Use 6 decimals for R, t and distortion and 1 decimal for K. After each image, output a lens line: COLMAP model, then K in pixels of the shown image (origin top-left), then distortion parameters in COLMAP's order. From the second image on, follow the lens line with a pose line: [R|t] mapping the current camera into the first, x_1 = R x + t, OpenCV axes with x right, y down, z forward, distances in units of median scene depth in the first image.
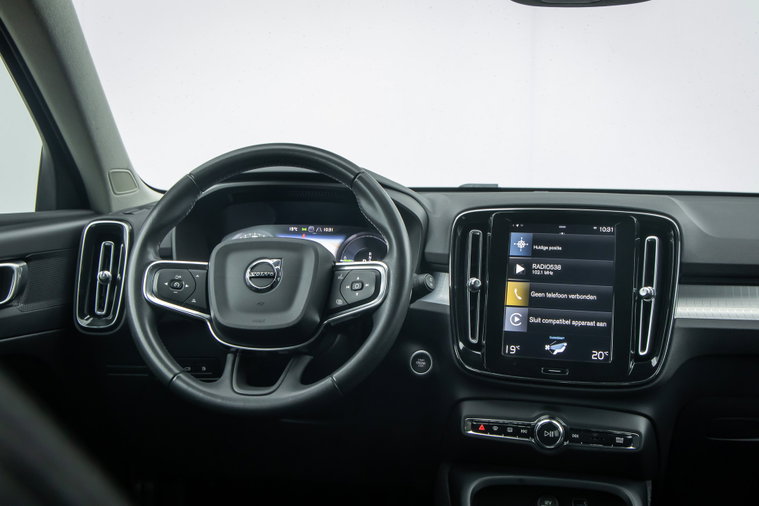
lens RADIAL K [[827.3, 0, 379.5], [0, 827.3, 253.0], [0, 0, 1]] dist [-0.005806, -0.020692]
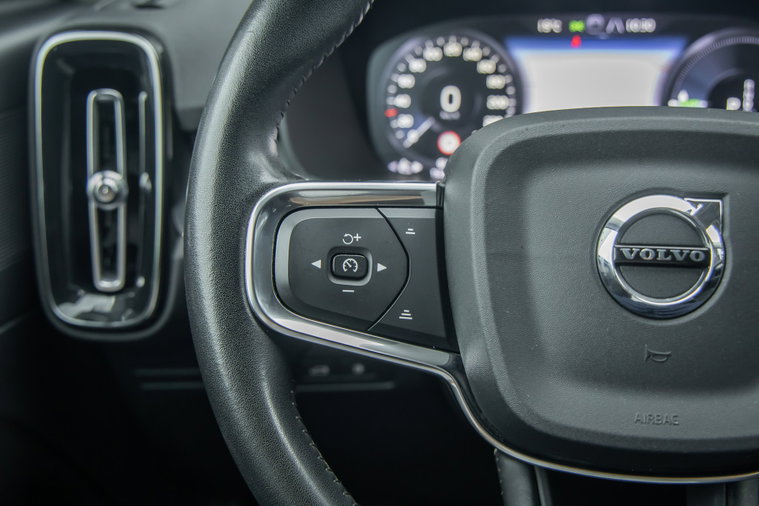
lens RADIAL K [[903.4, 0, 379.5], [0, 903.4, 253.0], [0, 0, 1]] dist [0.071720, 0.002644]
pose [[0.999552, -0.027763, -0.011141, -0.225220], [0.029803, 0.956367, 0.290643, -0.066378], [0.002586, -0.290845, 0.956767, 0.653091]]
